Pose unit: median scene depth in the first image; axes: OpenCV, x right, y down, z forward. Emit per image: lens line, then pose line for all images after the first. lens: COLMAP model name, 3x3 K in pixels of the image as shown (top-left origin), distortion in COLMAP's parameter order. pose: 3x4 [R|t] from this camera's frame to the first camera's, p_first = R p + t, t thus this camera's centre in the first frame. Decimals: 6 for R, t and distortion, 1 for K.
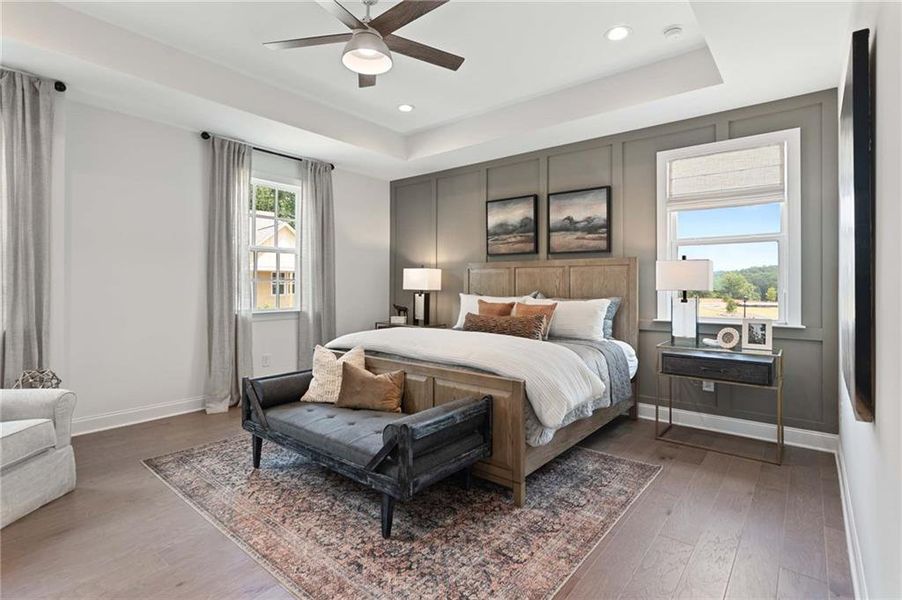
lens RADIAL K [[447.0, 0, 449.0], [0, 447.0, 286.0], [0, 0, 1]] dist [-0.000939, -0.000490]
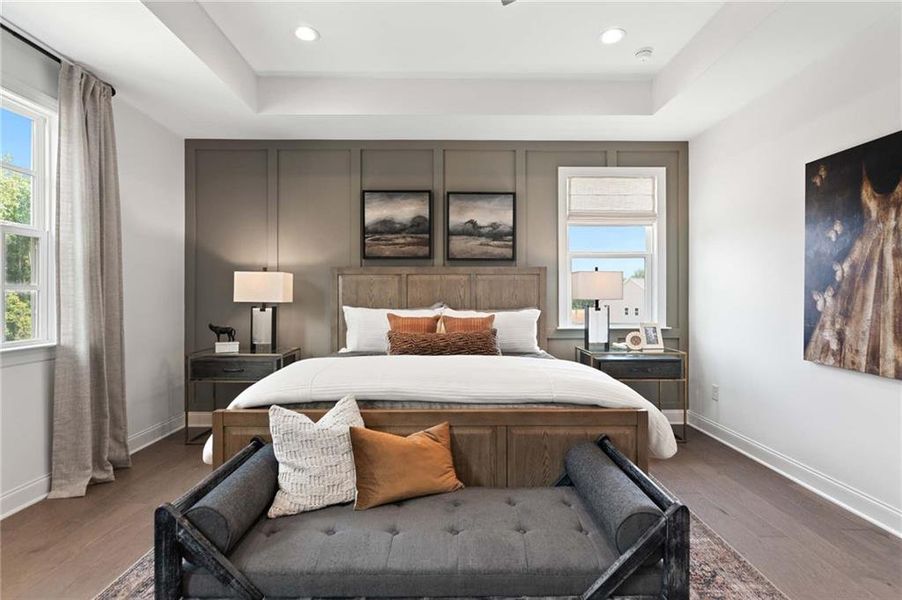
lens RADIAL K [[444.8, 0, 450.1], [0, 444.8, 296.9], [0, 0, 1]] dist [0.000126, 0.000615]
pose [[0.766729, -0.004708, 0.641954, -0.354808], [0.003946, 0.999989, 0.002621, -0.000313], [-0.641959, 0.000524, 0.766739, 0.331527]]
